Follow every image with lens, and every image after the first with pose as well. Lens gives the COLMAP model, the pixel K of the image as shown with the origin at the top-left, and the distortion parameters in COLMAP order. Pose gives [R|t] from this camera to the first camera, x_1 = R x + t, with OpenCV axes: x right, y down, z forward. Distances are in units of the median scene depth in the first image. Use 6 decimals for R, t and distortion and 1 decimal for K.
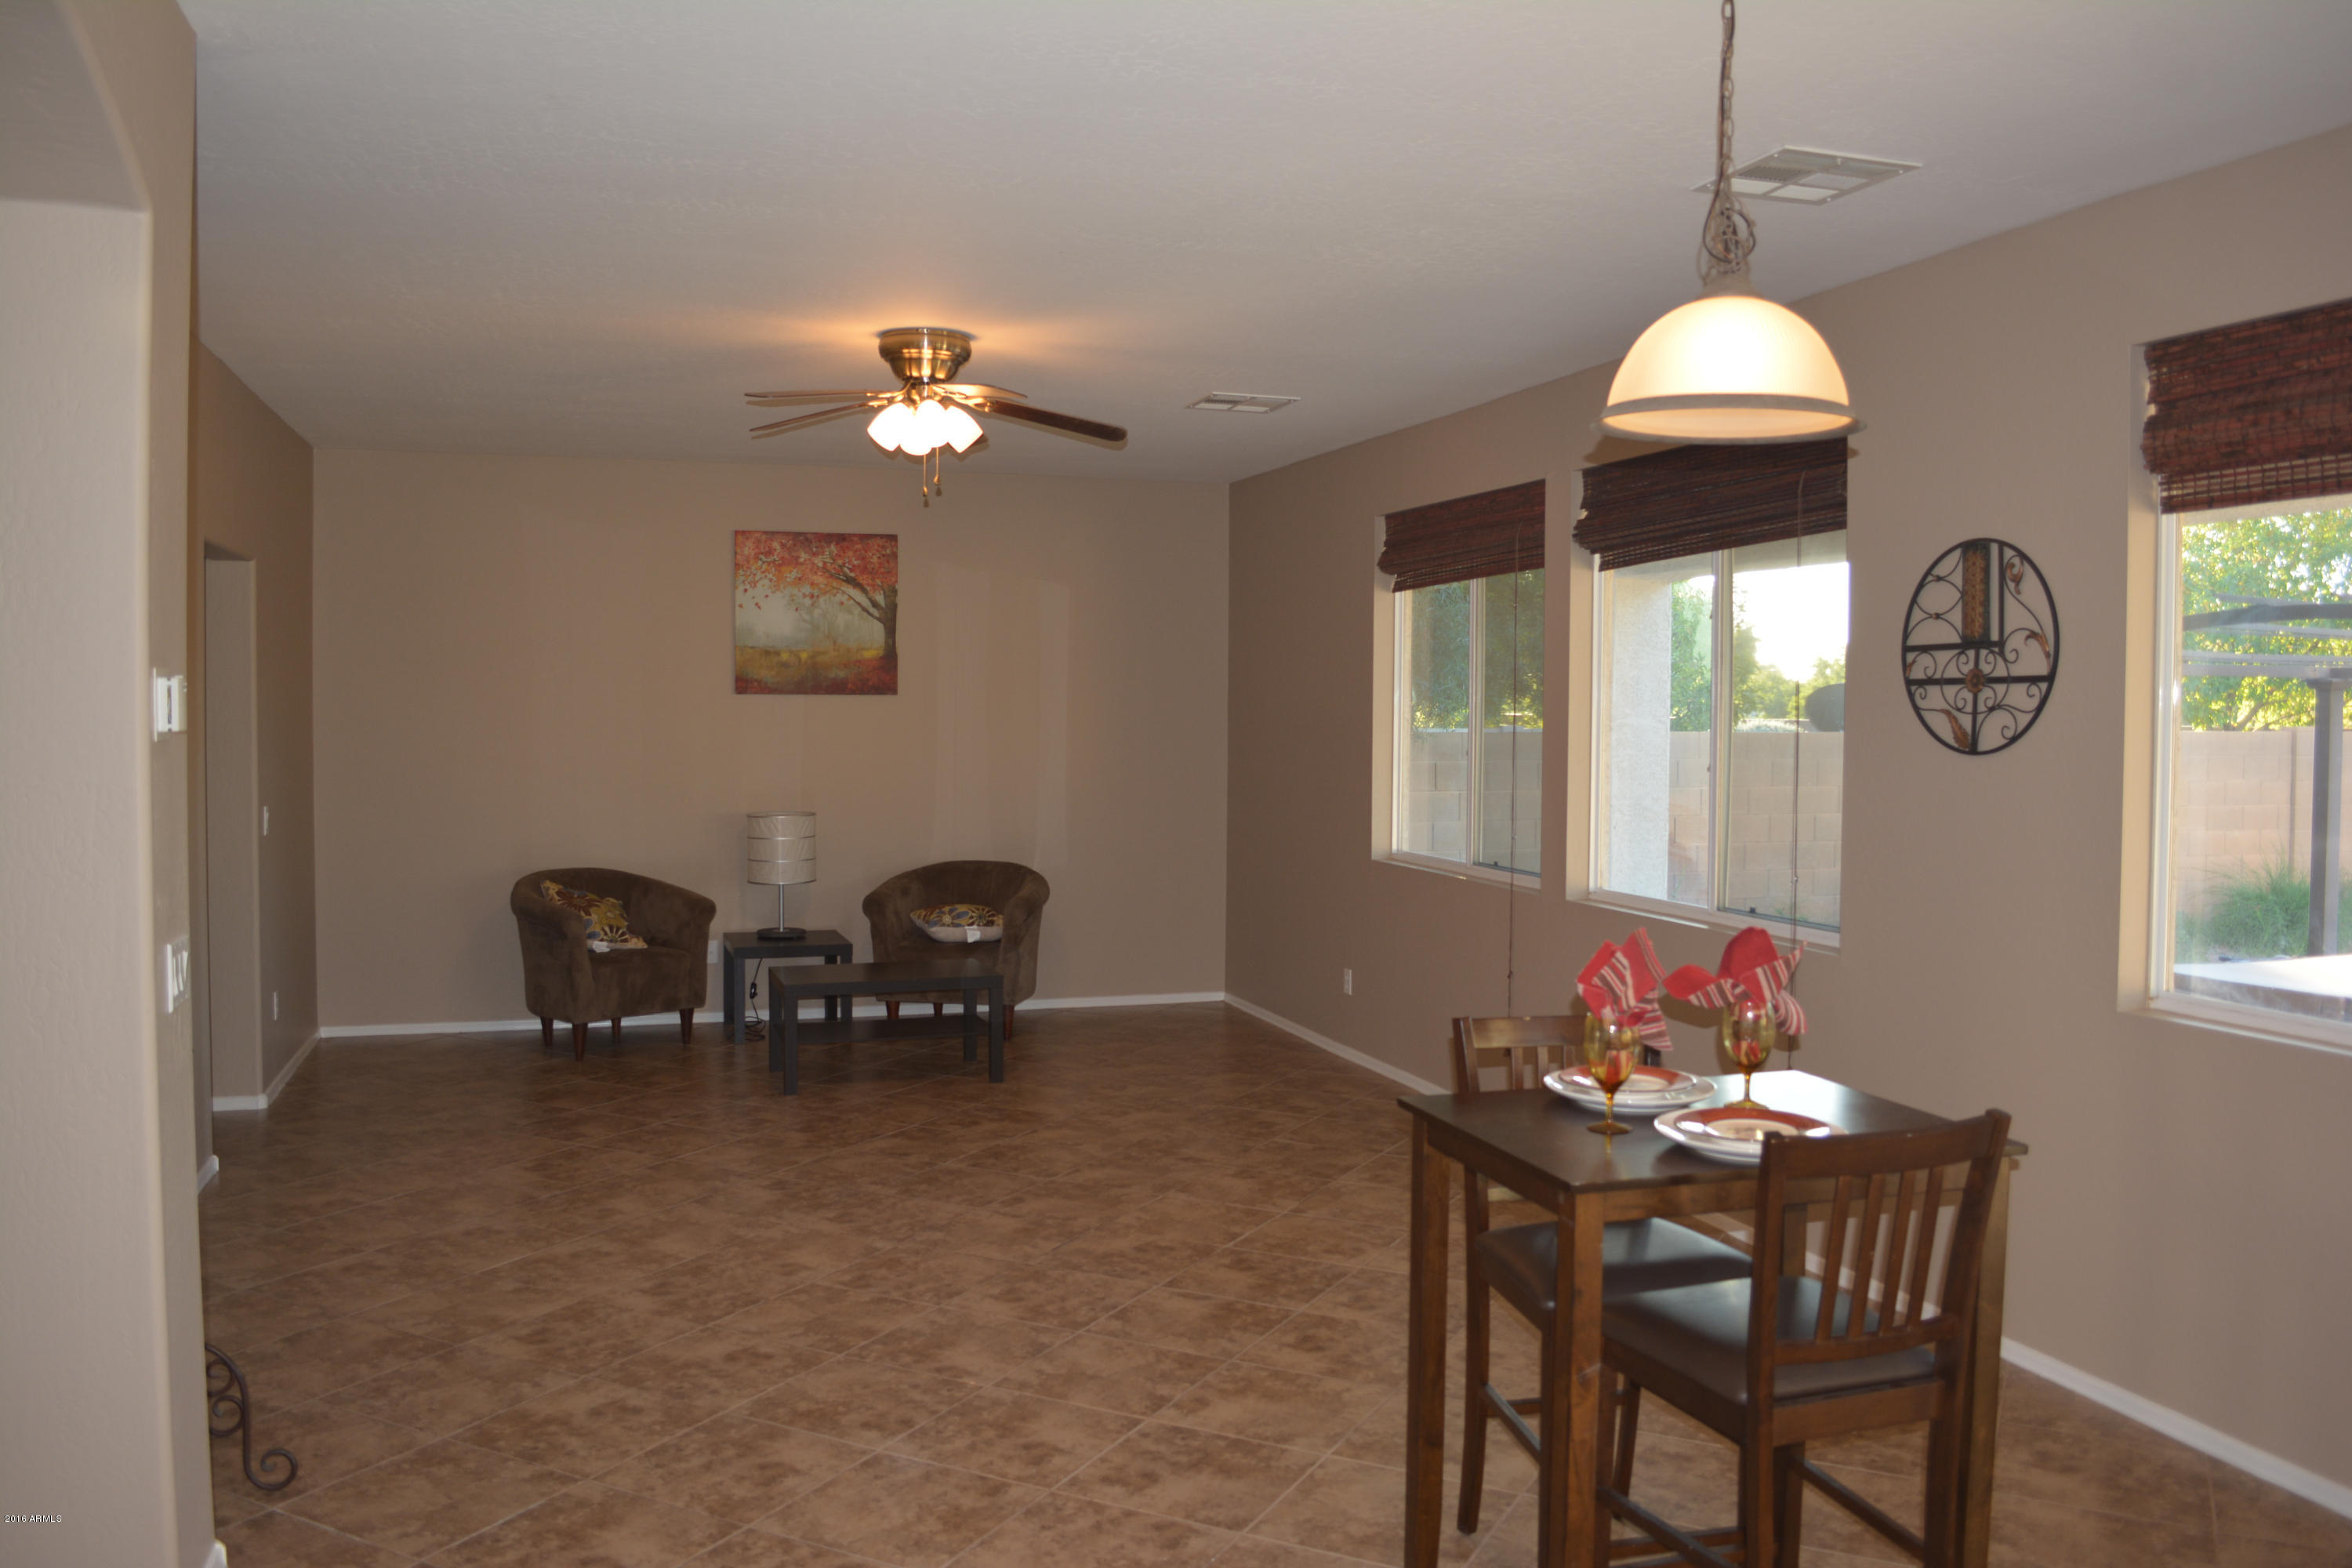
lens RADIAL K [[1878.3, 0, 1176.0], [0, 1878.3, 784.0], [0, 0, 1]] dist [-0.077100, 0.001037]
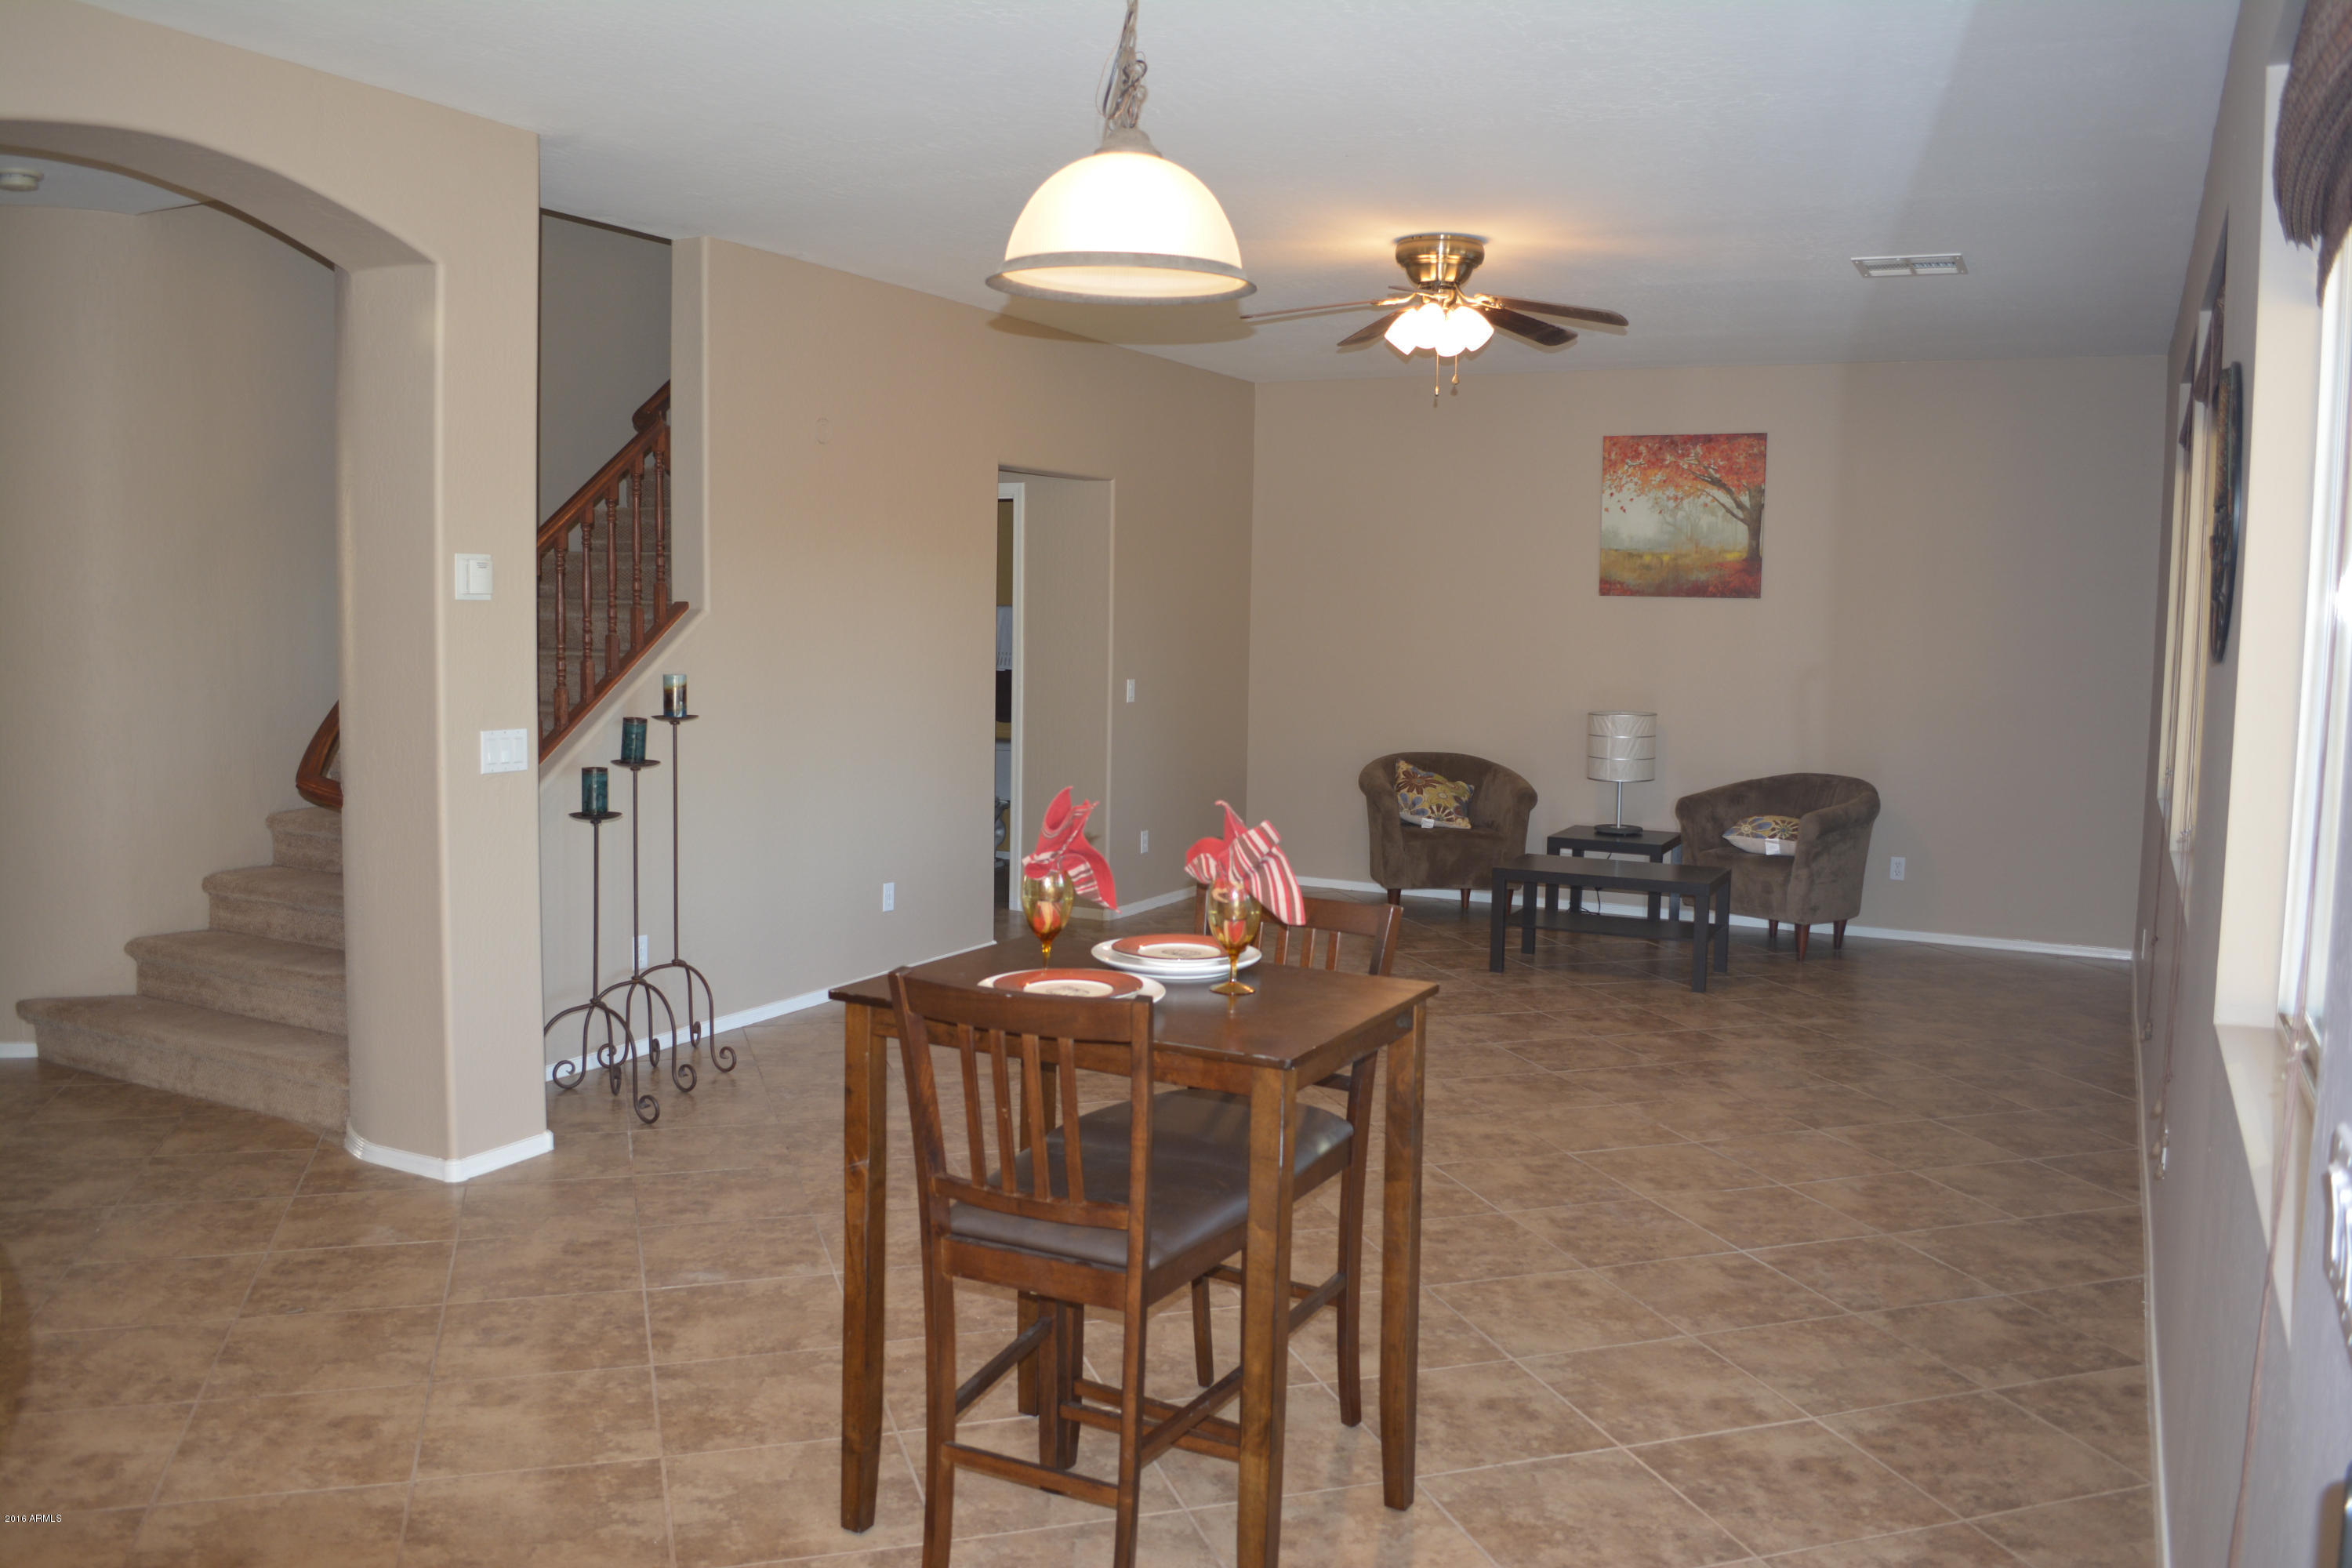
lens RADIAL K [[1878.3, 0, 1176.0], [0, 1878.3, 784.0], [0, 0, 1]] dist [-0.077100, 0.001037]
pose [[0.710657, 0.075118, -0.699517, 0.371955], [-0.045273, 0.997106, 0.061081, 0.003666], [0.702080, -0.011739, 0.712001, 0.113369]]
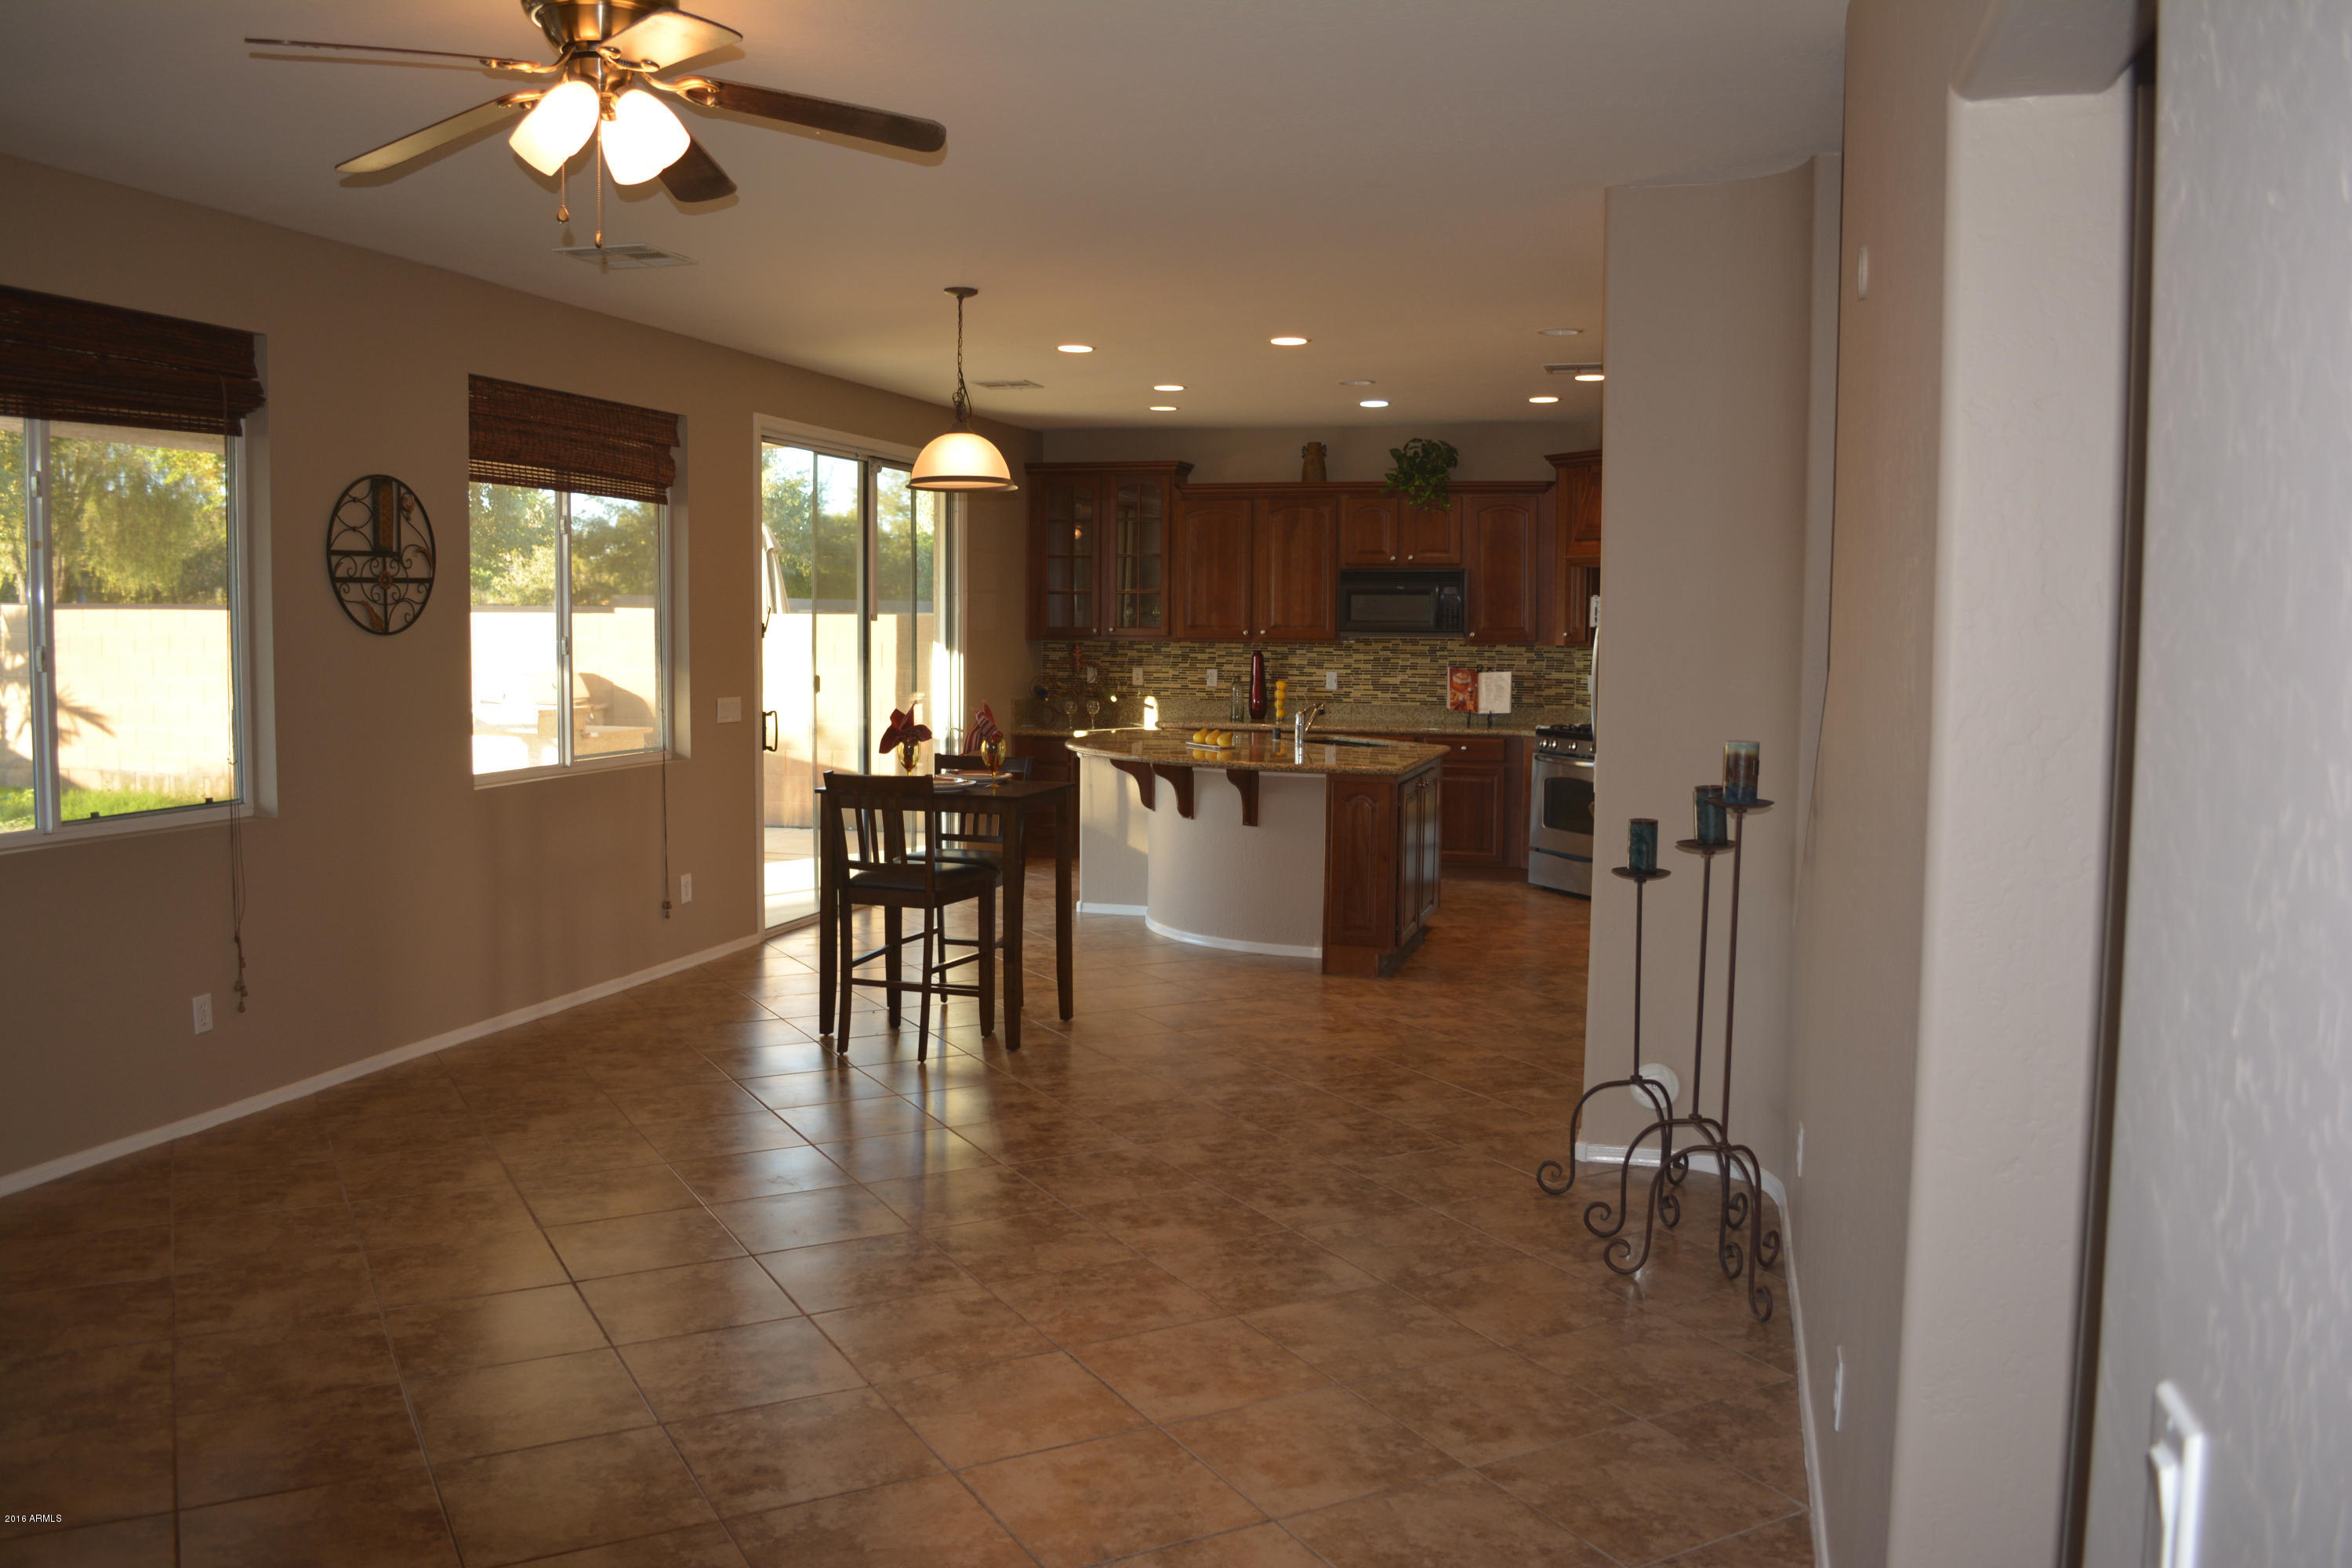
lens RADIAL K [[1878.3, 0, 1176.0], [0, 1878.3, 784.0], [0, 0, 1]] dist [-0.077100, 0.001037]
pose [[-0.831474, -0.061545, 0.552144, -0.459876], [0.010204, 0.991986, 0.125939, -0.041372], [-0.555470, 0.110349, -0.824182, 1.032467]]
